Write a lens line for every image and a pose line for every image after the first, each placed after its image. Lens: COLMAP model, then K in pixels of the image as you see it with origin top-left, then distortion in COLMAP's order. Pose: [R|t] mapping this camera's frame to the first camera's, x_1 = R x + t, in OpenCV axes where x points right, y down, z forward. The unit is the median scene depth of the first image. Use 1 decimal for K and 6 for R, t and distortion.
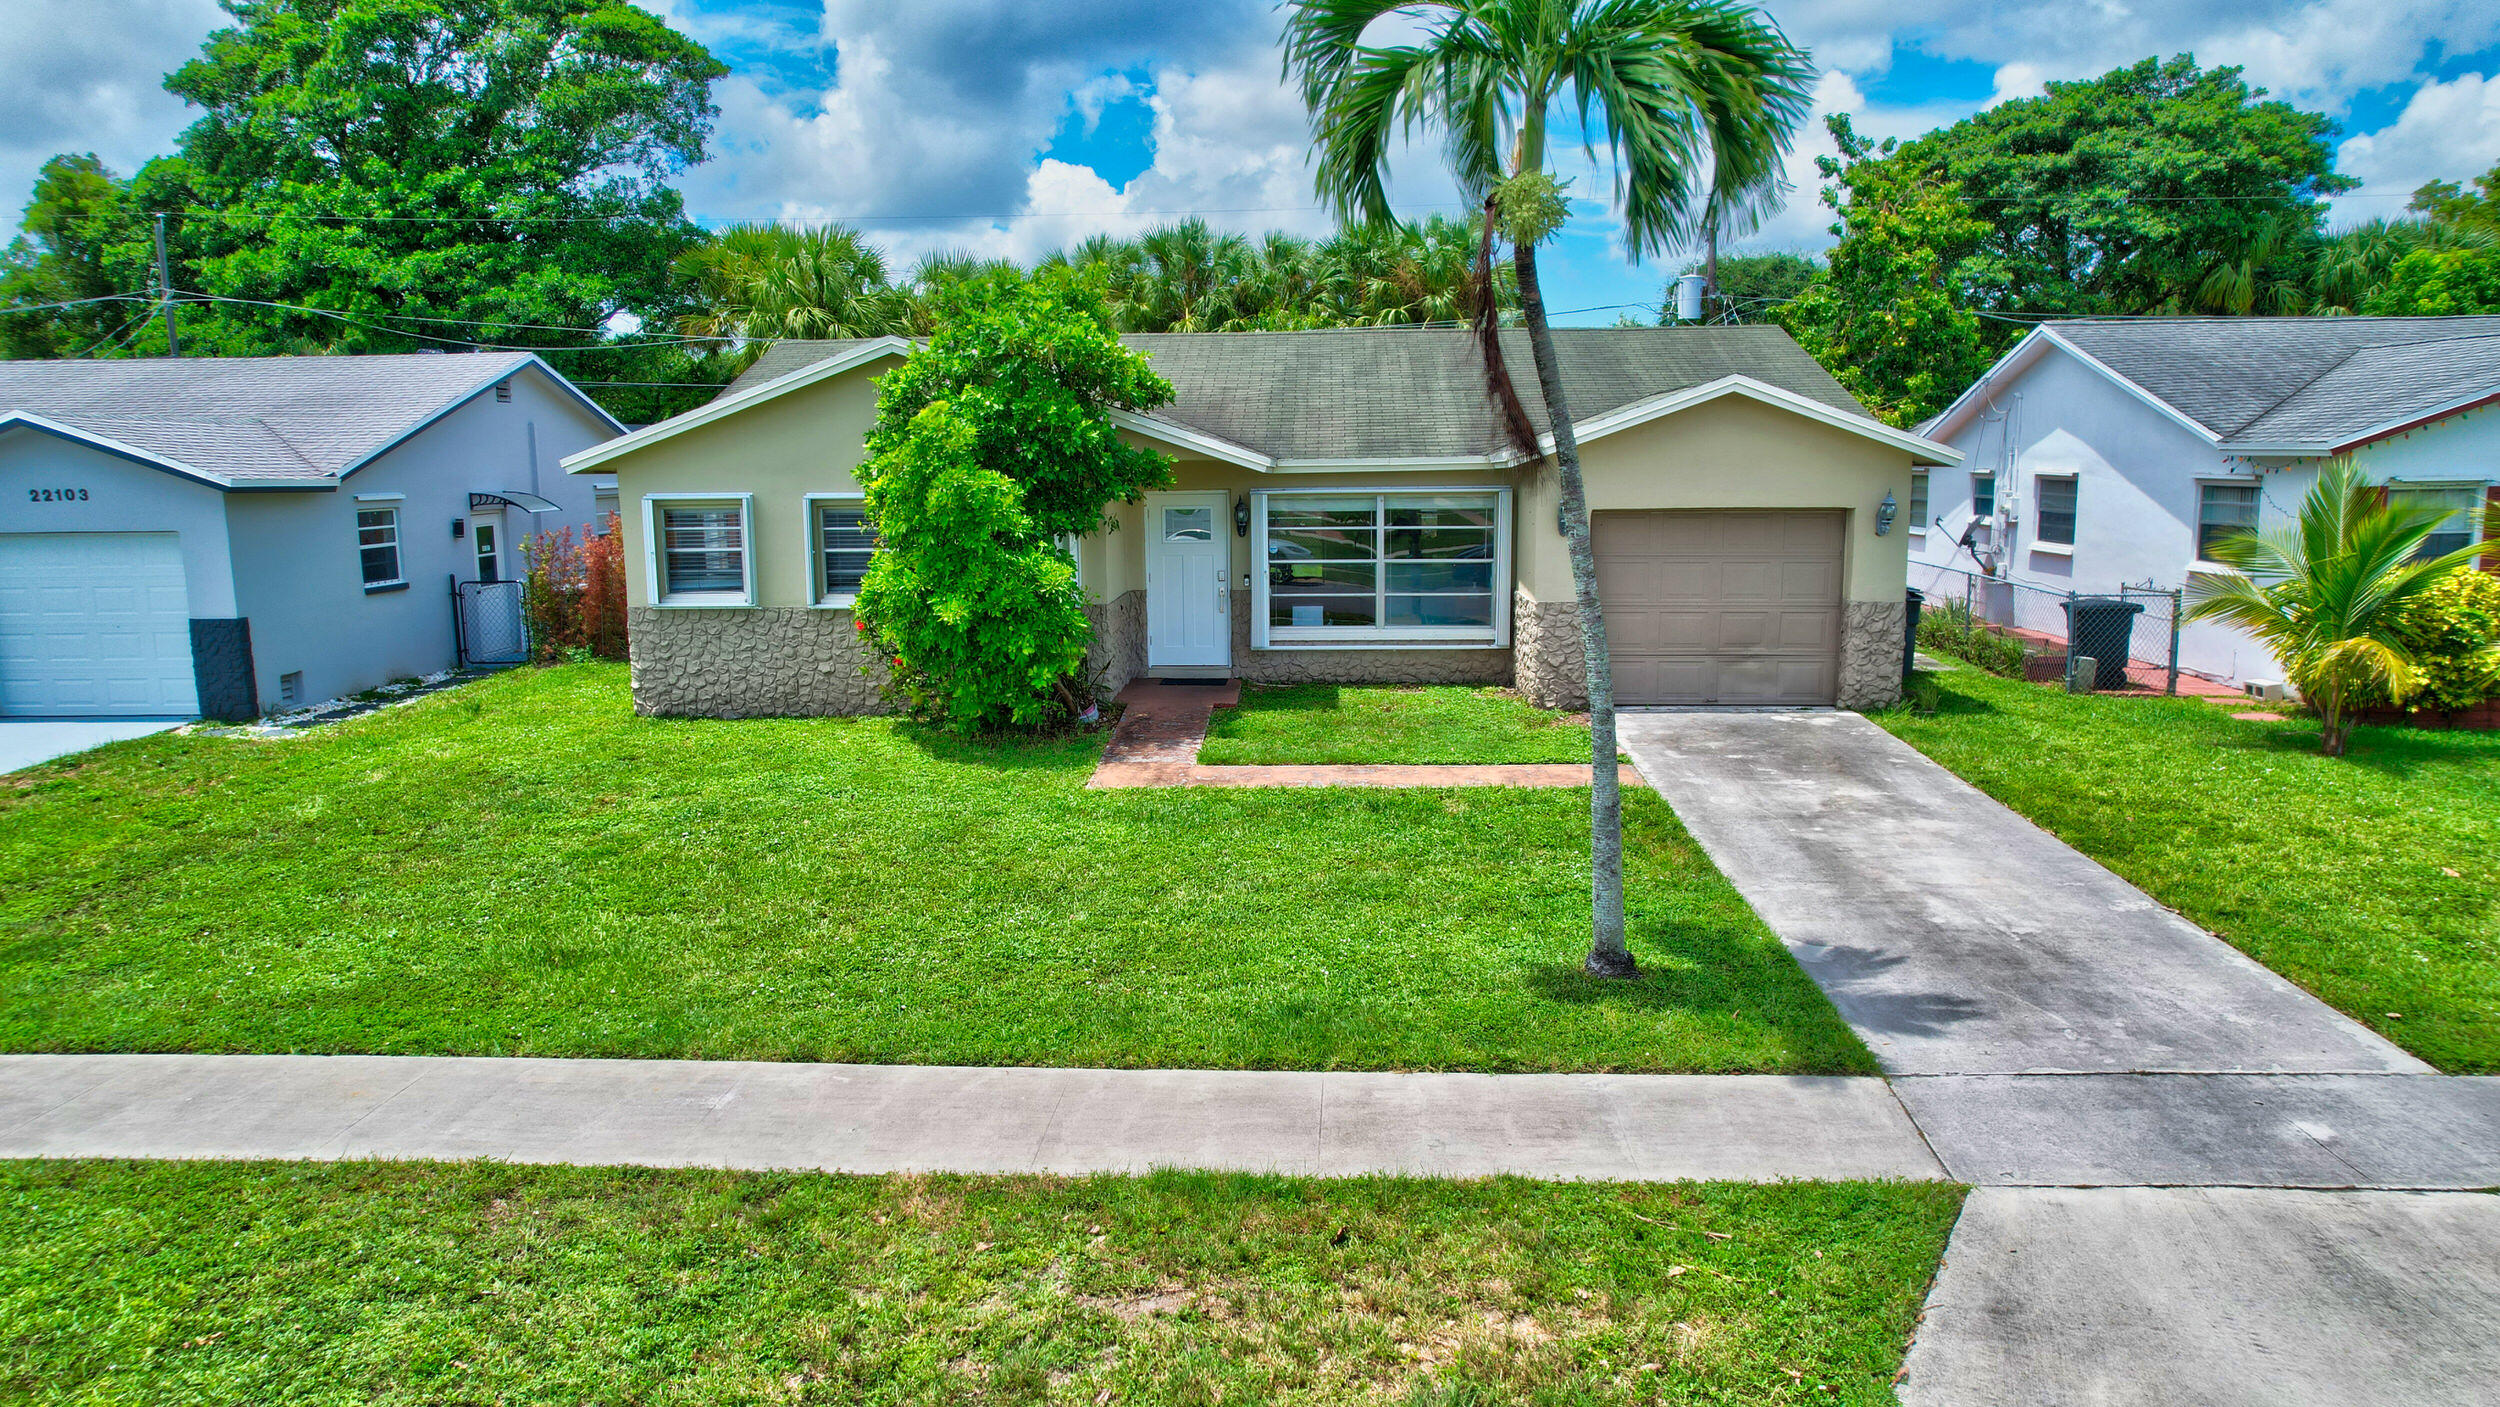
lens RADIAL K [[1597.1, 0, 1250.0], [0, 1597.1, 703.5], [0, 0, 1]] dist [-0.044227, 0.003138]
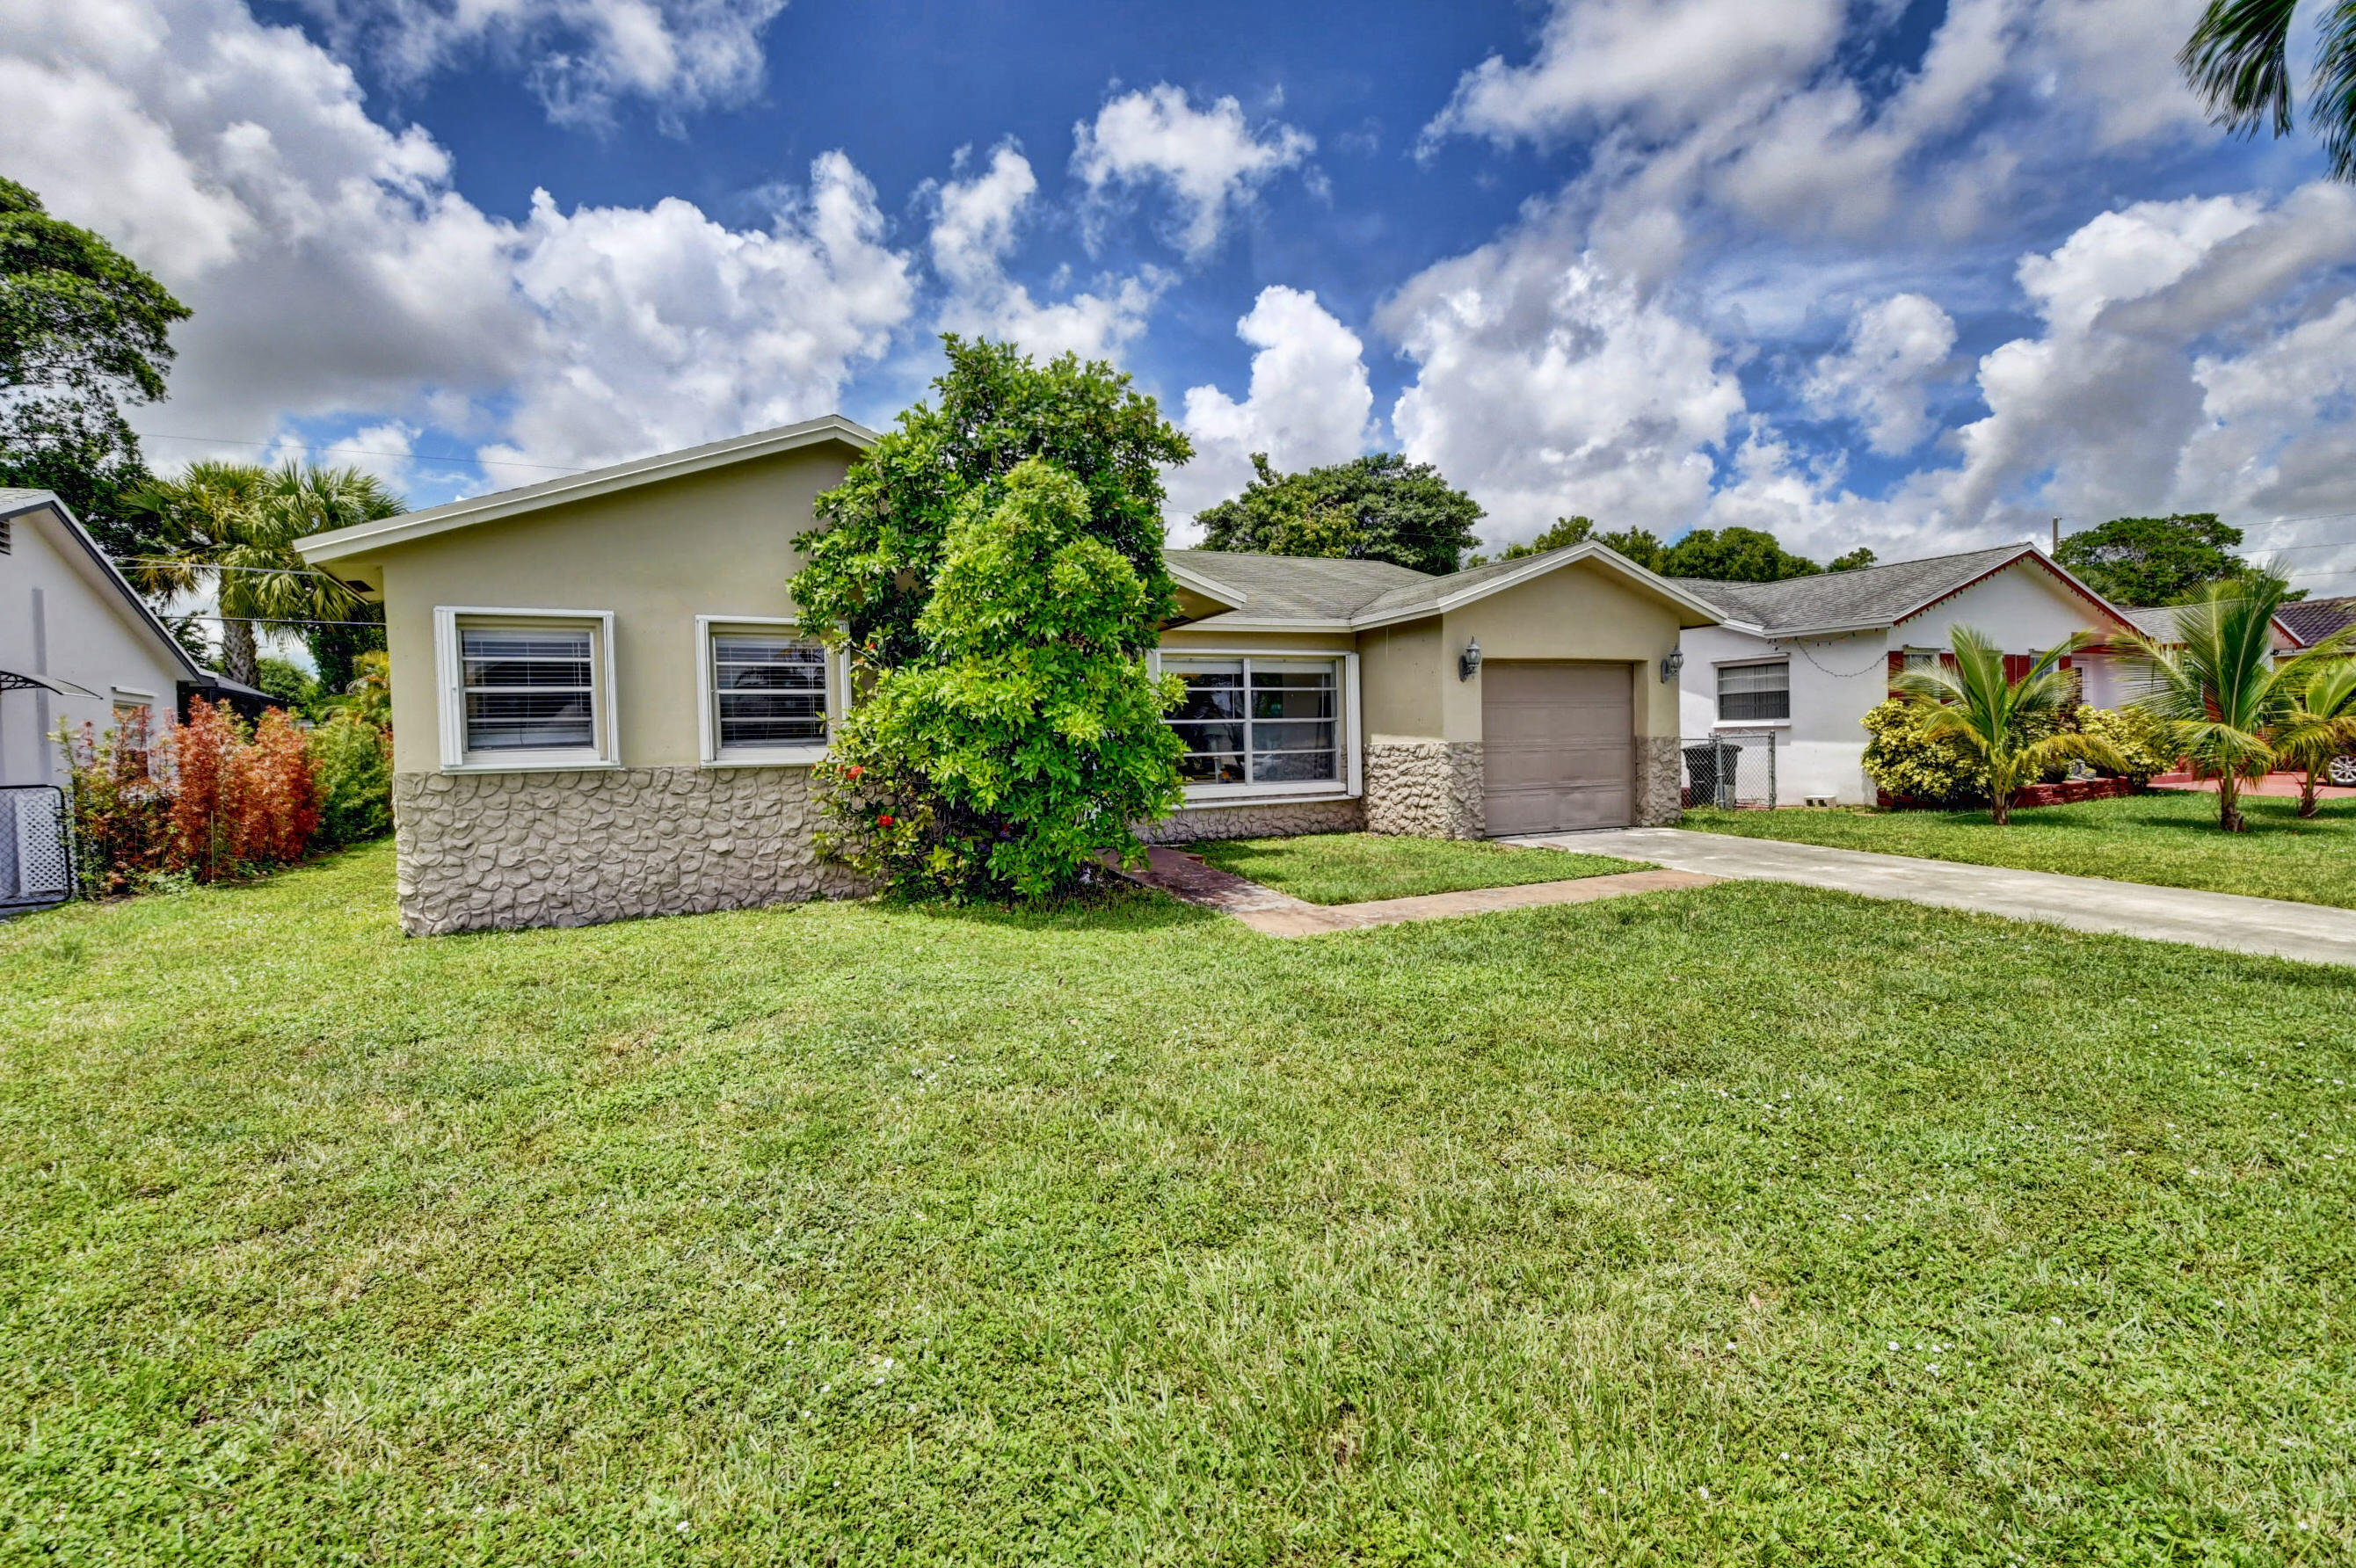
lens RADIAL K [[1069.1, 0, 1180.9], [0, 1069.1, 797.7], [0, 0, 1]] dist [0.052878, -0.039648]
pose [[0.879341, -0.039946, 0.474513, -0.315219], [0.092582, 0.991802, -0.088075, 0.020199], [-0.467105, 0.121379, 0.875831, 0.441170]]
